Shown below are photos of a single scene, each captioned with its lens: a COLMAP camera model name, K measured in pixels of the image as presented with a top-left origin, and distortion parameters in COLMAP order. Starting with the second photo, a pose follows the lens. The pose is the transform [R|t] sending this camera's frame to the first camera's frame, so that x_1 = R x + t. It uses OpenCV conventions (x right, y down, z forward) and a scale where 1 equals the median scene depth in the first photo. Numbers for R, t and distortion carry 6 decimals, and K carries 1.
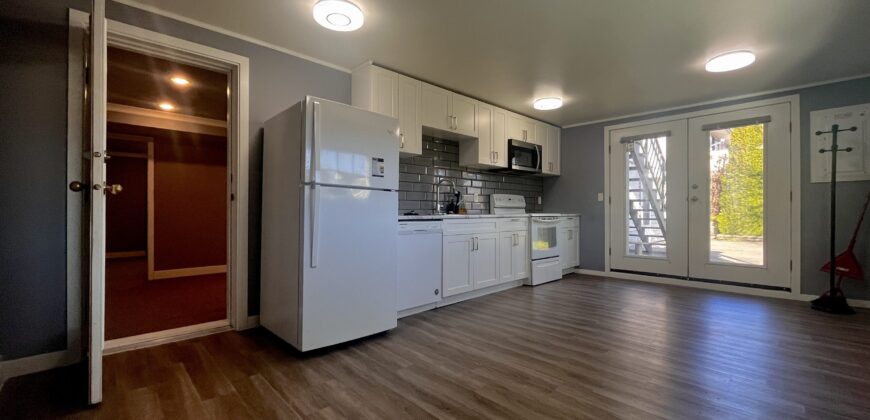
lens RADIAL K [[351.5, 0, 431.1], [0, 351.5, 211.1], [0, 0, 1]] dist [0.002008, -0.000143]
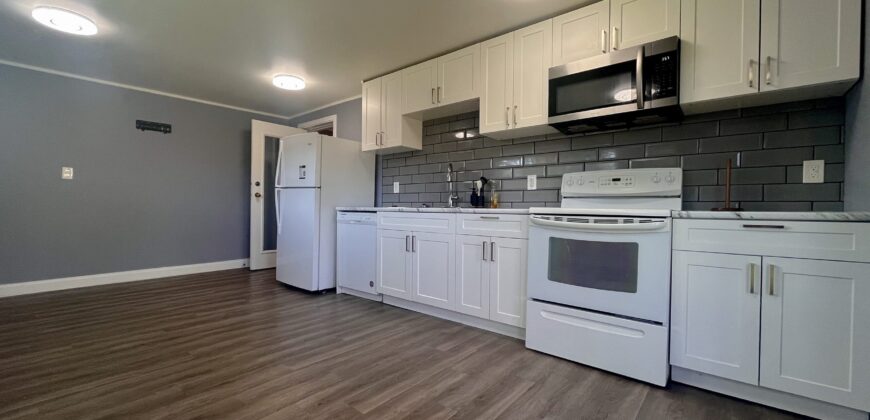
lens RADIAL K [[351.5, 0, 431.0], [0, 351.5, 209.8], [0, 0, 1]] dist [0.002008, -0.000143]
pose [[0.120316, 0.008756, -0.992697, 0.877295], [-0.007385, 0.999941, 0.007924, 0.008169], [0.992708, 0.006378, 0.120373, 0.892801]]
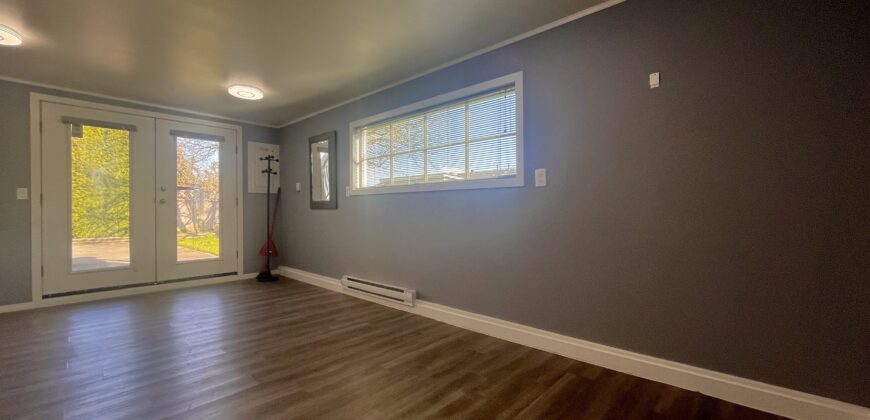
lens RADIAL K [[351.5, 0, 434.6], [0, 351.5, 209.1], [0, 0, 1]] dist [0.002008, -0.000143]
pose [[-0.065814, 0.004831, 0.997820, -0.326466], [0.001927, 0.999987, -0.004715, -0.006697], [-0.997830, 0.001612, -0.065822, 0.335161]]
